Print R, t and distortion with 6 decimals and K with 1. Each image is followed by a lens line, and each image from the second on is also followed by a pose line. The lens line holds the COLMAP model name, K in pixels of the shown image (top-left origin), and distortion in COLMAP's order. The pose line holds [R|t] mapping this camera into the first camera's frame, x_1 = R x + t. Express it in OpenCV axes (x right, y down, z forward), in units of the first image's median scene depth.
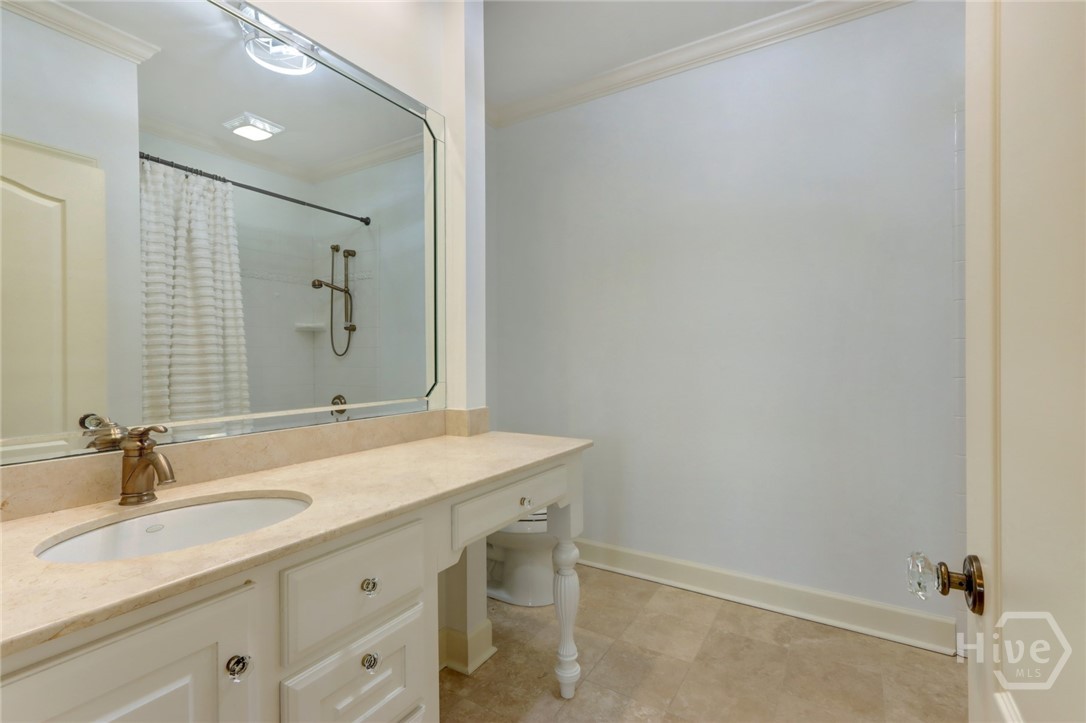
lens RADIAL K [[515.3, 0, 537.6], [0, 515.3, 356.1], [0, 0, 1]] dist [-0.012370, -0.000101]
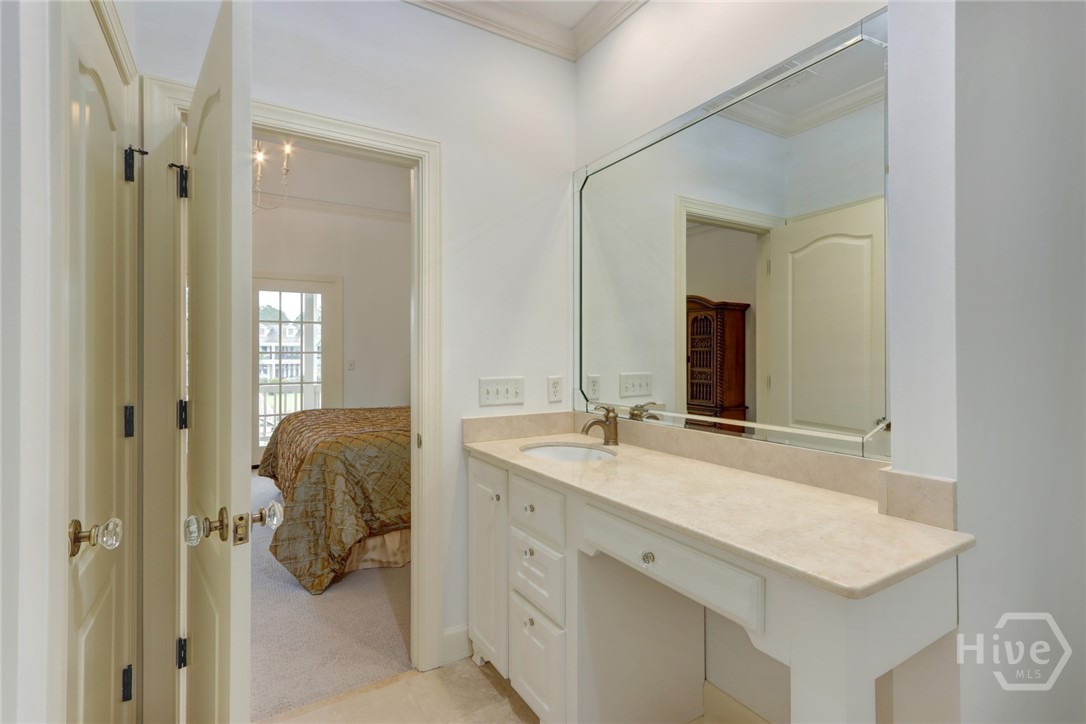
lens RADIAL K [[515.3, 0, 538.4], [0, 515.3, 355.3], [0, 0, 1]] dist [-0.012370, -0.000101]
pose [[-0.451651, 0.020376, -0.891962, 1.075095], [0.002490, 0.999764, 0.021578, -0.088939], [0.892191, 0.007525, -0.451595, 1.644012]]
